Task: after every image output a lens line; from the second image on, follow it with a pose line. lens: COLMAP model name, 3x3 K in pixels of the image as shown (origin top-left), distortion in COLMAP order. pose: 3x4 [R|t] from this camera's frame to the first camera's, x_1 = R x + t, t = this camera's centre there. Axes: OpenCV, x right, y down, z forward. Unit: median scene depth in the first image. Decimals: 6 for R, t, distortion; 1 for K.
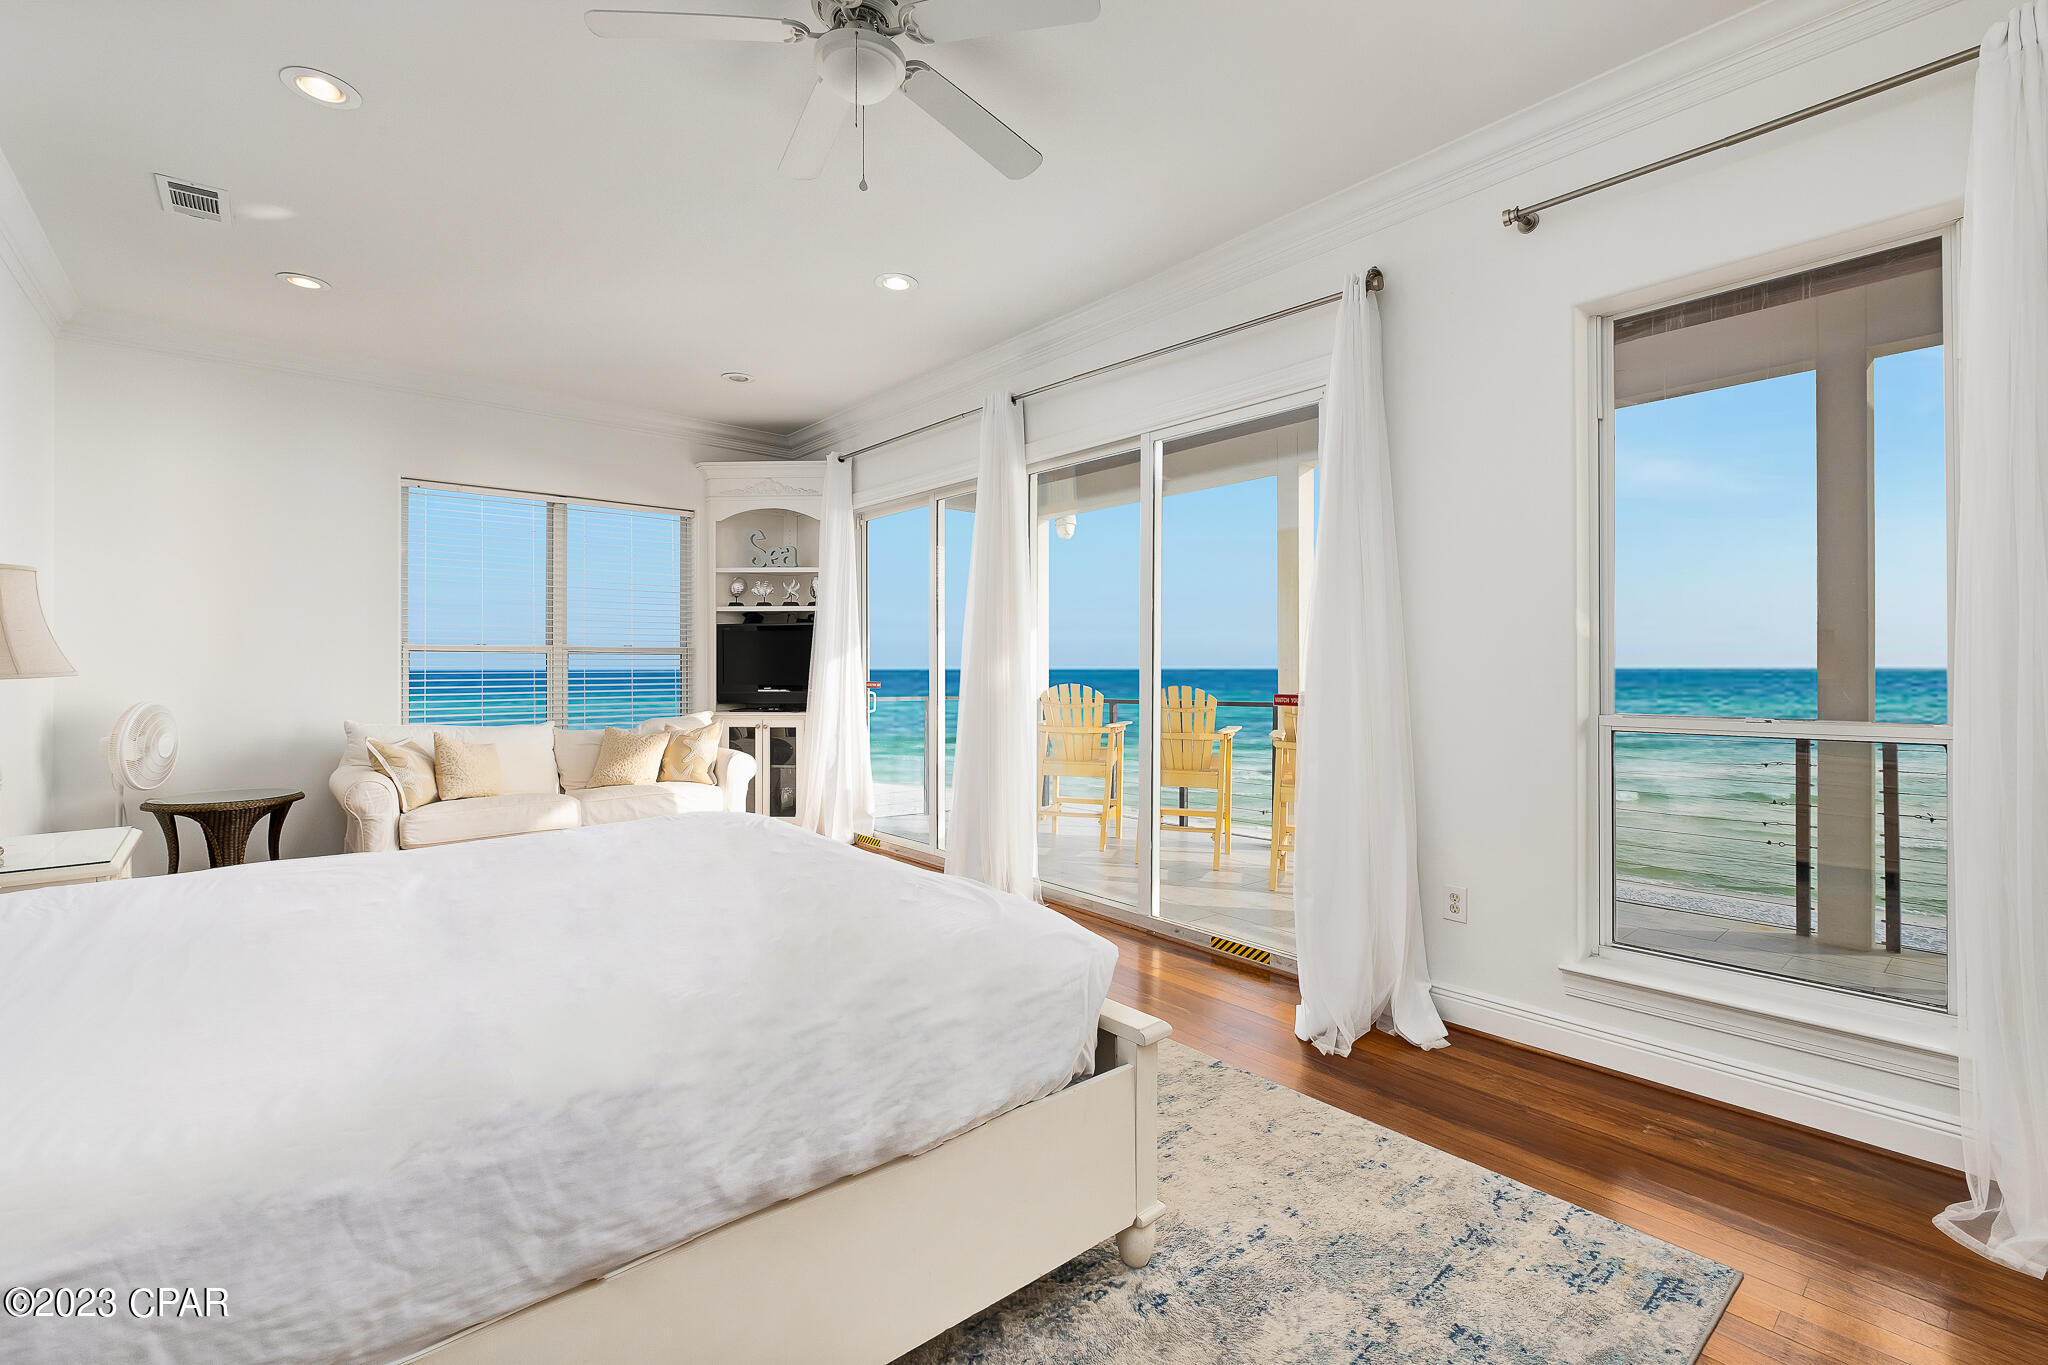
lens RADIAL K [[894.8, 0, 1031.2], [0, 894.8, 675.9], [0, 0, 1]] dist [-0.001278, -0.000556]
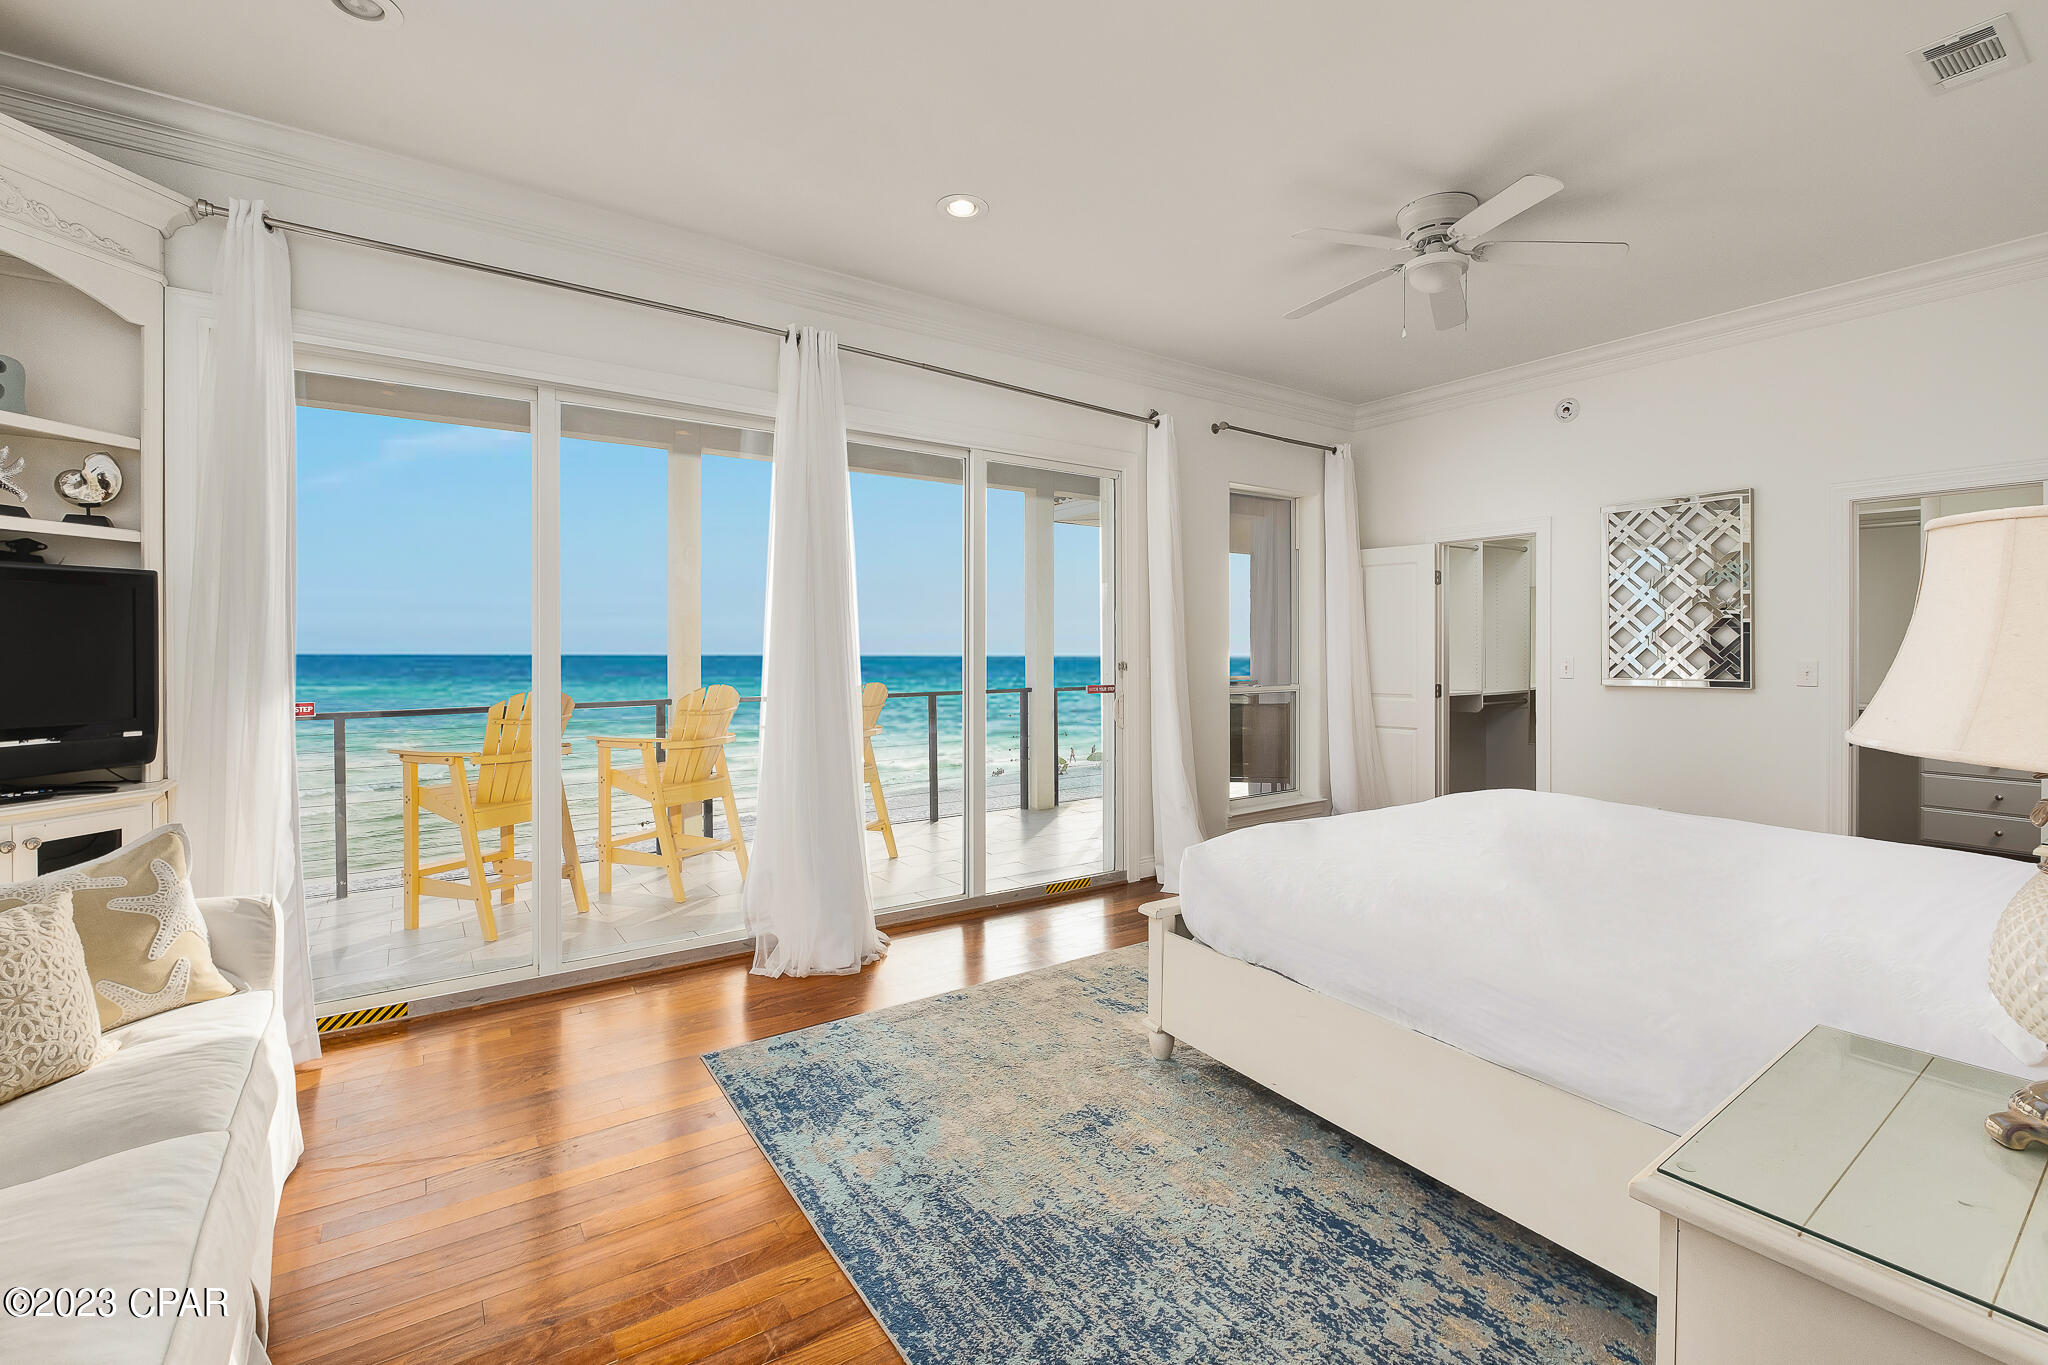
lens RADIAL K [[894.8, 0, 1031.3], [0, 894.8, 662.4], [0, 0, 1]] dist [-0.001278, -0.000556]
pose [[0.121734, -0.004175, 0.992554, -0.964796], [-0.003868, 0.999982, 0.004680, -0.006468], [-0.992555, -0.004409, 0.121716, 0.781076]]
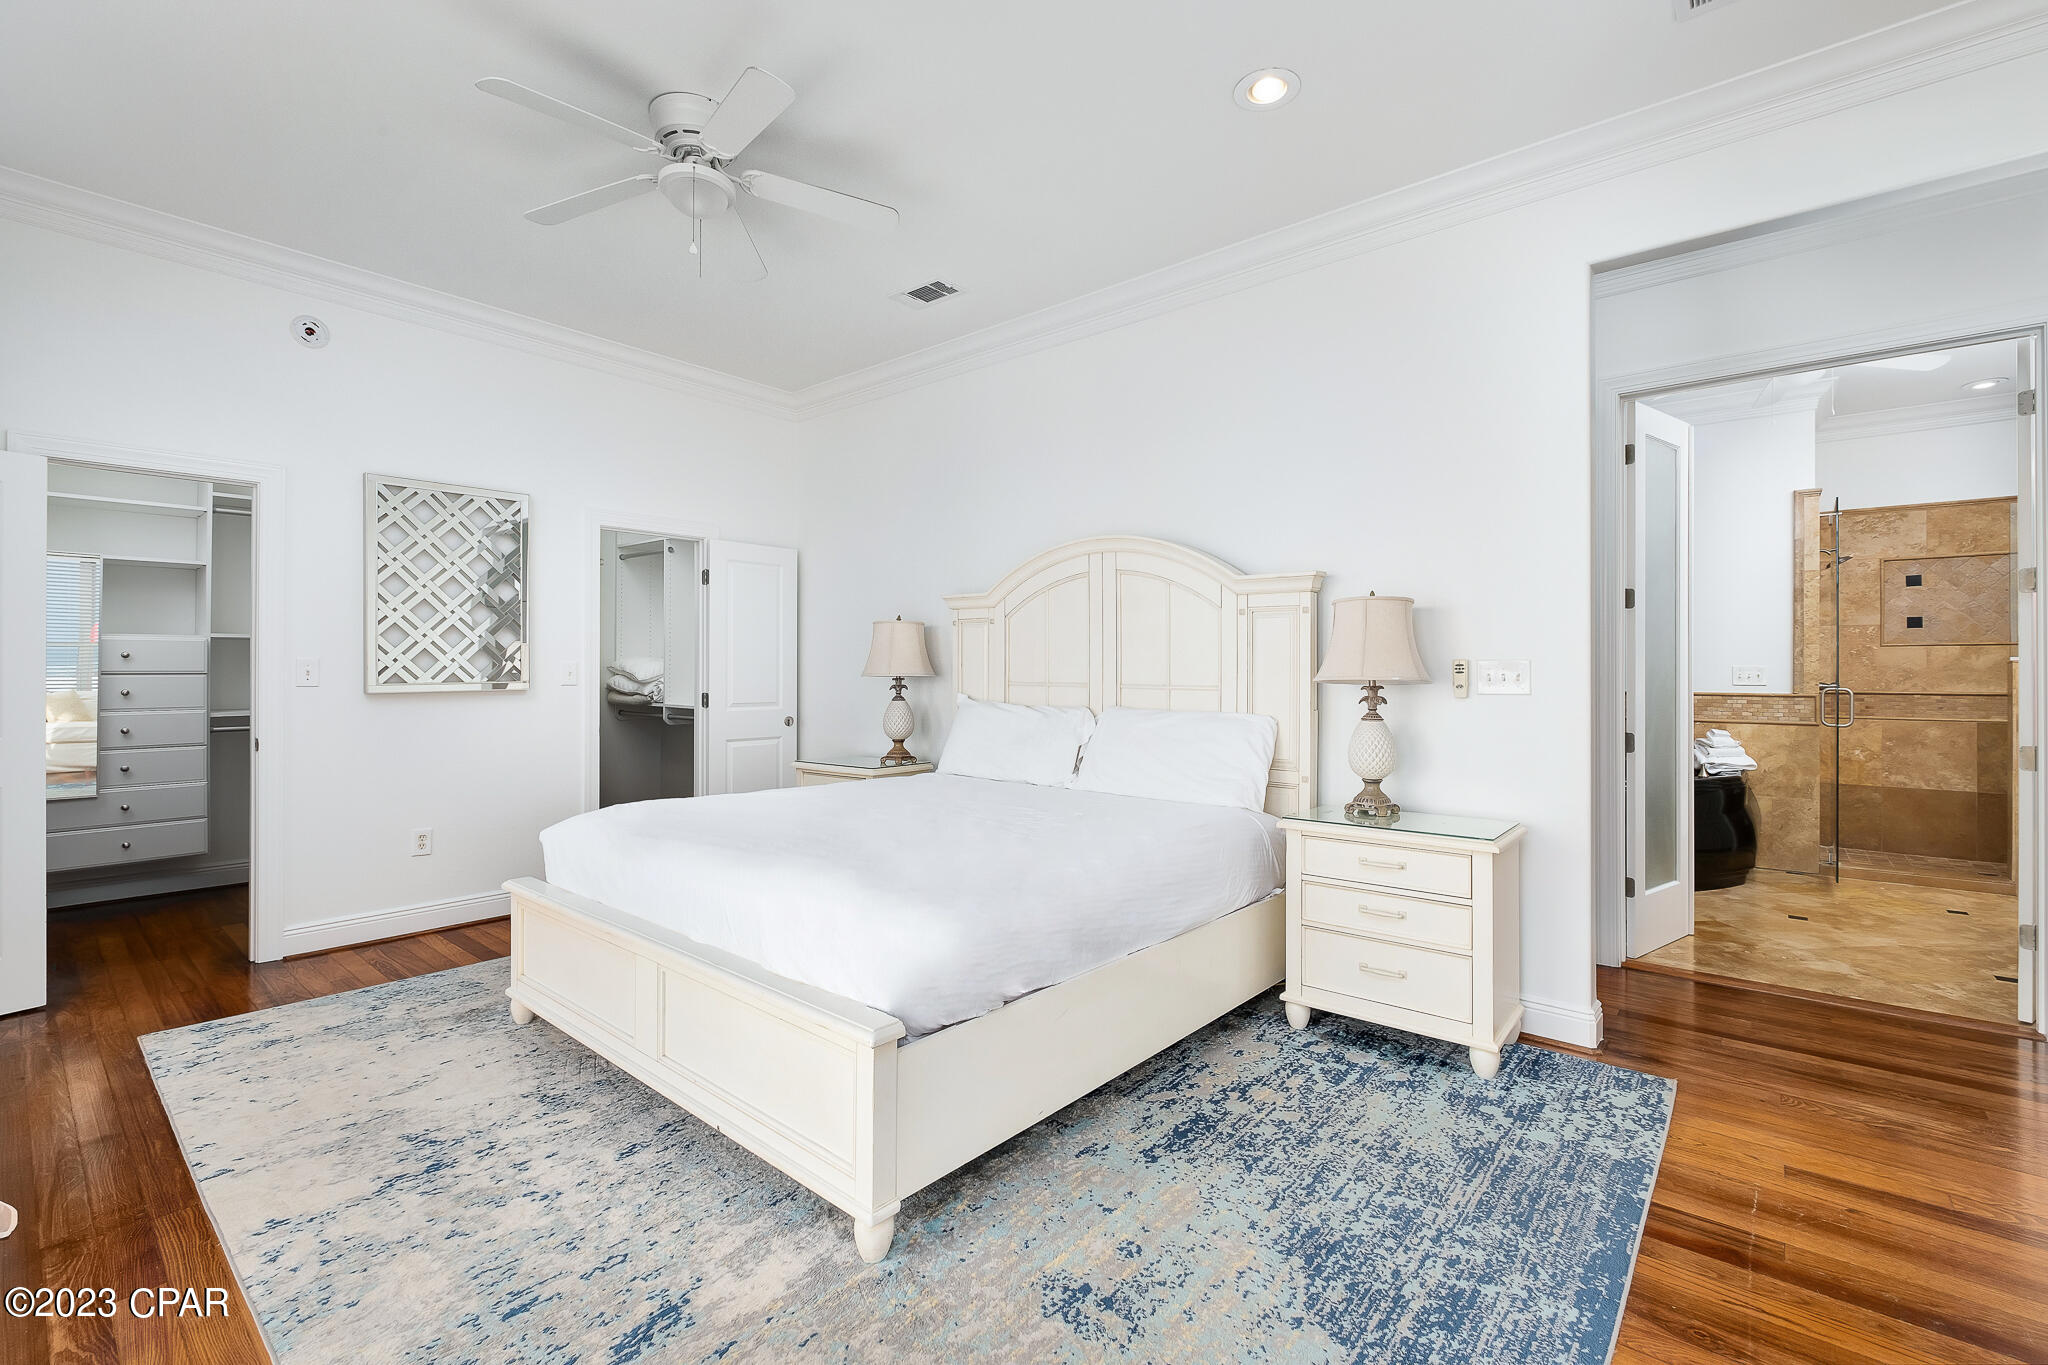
lens RADIAL K [[894.8, 0, 1019.9], [0, 894.8, 685.1], [0, 0, 1]] dist [-0.001278, -0.000556]
pose [[-0.989253, 0.011064, -0.145792, -0.247878], [0.007823, 0.999710, 0.022788, 0.001100], [0.146002, 0.021403, -0.989053, 1.237944]]
